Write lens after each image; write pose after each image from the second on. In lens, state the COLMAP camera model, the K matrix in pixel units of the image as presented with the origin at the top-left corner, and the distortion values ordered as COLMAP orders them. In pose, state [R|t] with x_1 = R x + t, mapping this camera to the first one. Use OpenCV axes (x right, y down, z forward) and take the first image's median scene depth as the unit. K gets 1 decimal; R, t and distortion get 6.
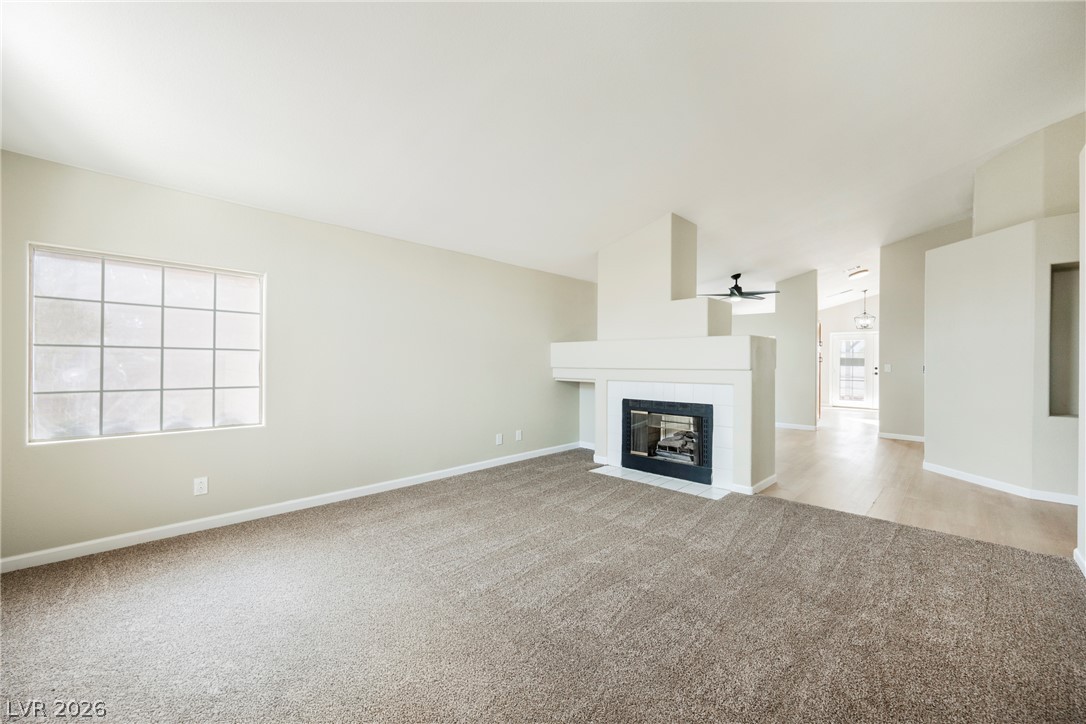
lens RADIAL K [[428.3, 0, 543.0], [0, 428.3, 362.0], [0, 0, 1]] dist [-0.003135, -0.000418]
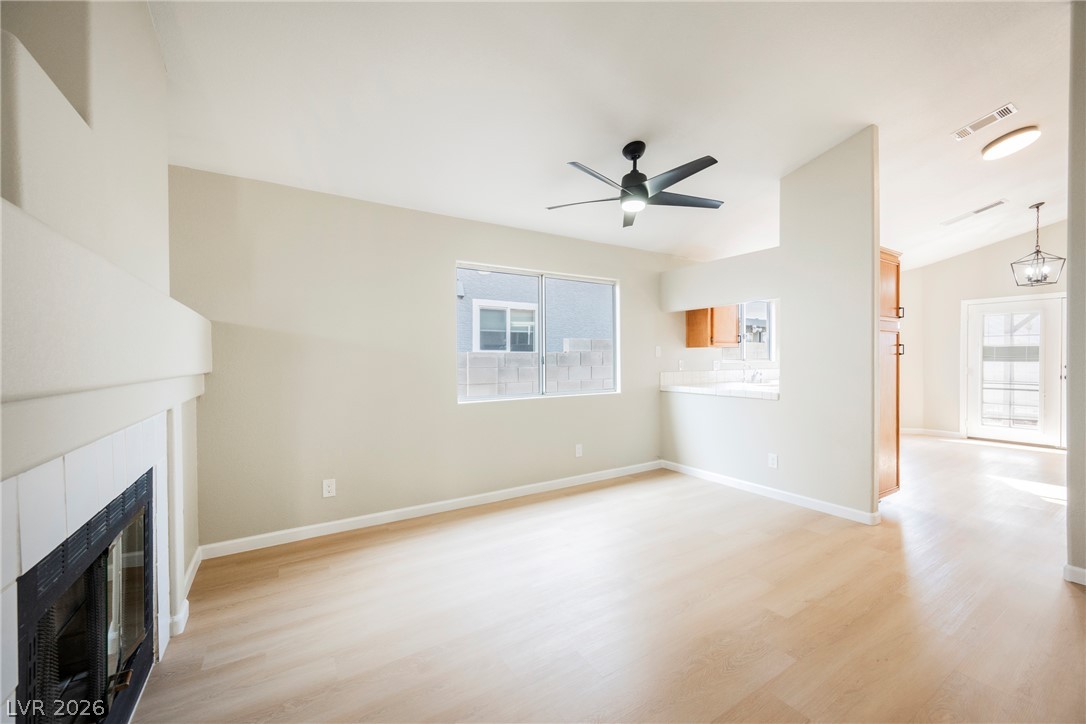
lens RADIAL K [[420.6, 0, 543.0], [0, 420.6, 362.0], [0, 0, 1]] dist [0.000262, 0.000019]
pose [[0.971884, -0.004955, -0.235407, 0.322204], [0.007589, 0.999918, 0.010282, 0.000285], [0.235337, -0.011779, 0.971842, 0.406668]]
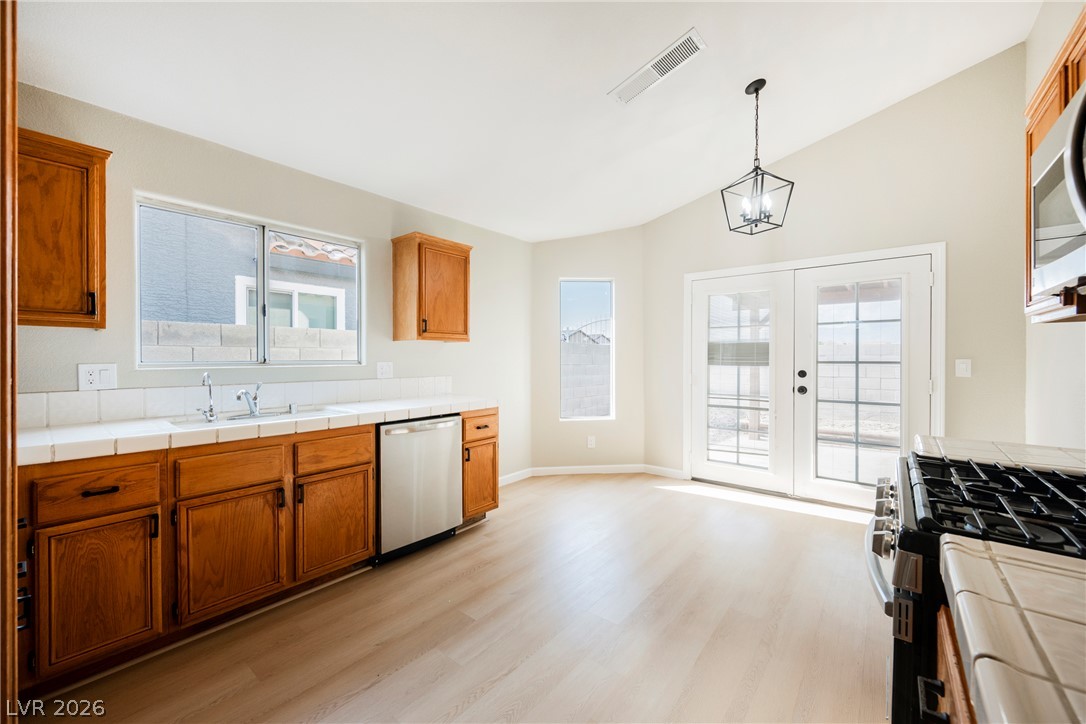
lens RADIAL K [[424.5, 0, 548.3], [0, 424.5, 355.8], [0, 0, 1]] dist [-0.001171, -0.000200]
pose [[0.995007, 0.001953, 0.099784, 0.595946], [-0.002225, 0.999994, 0.002623, 0.000852], [-0.099779, -0.002832, 0.995006, 0.747536]]
